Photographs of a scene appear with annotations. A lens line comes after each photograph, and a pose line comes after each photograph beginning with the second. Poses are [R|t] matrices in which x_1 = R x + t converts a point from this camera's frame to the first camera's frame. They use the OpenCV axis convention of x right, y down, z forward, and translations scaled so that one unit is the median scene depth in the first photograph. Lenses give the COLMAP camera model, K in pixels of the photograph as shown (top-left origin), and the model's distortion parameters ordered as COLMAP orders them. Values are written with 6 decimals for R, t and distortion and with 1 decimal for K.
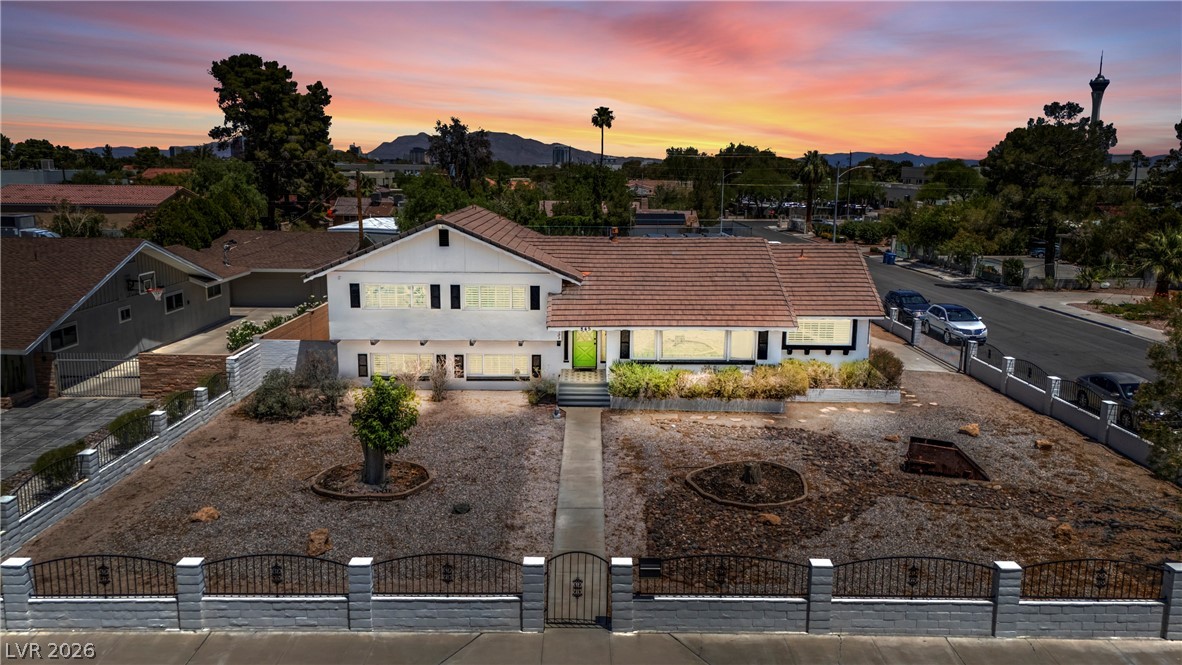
lens RADIAL K [[882.0, 0, 591.0], [0, 882.0, 332.5], [0, 0, 1]] dist [0.071784, -0.080657]
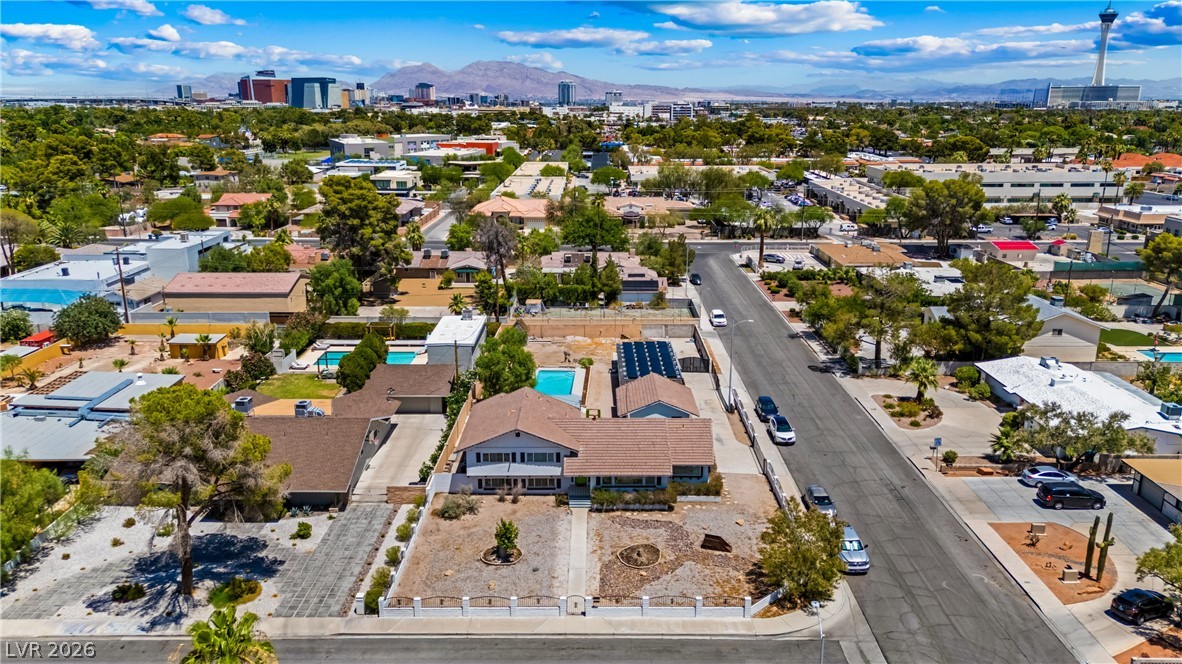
lens RADIAL K [[882.0, 0, 591.0], [0, 882.0, 332.0], [0, 0, 1]] dist [0.071784, -0.080657]
pose [[0.999921, -0.008275, -0.009463, 0.044617], [0.008994, 0.996856, 0.078719, -0.541669], [0.008782, -0.078798, 0.996852, -1.228106]]
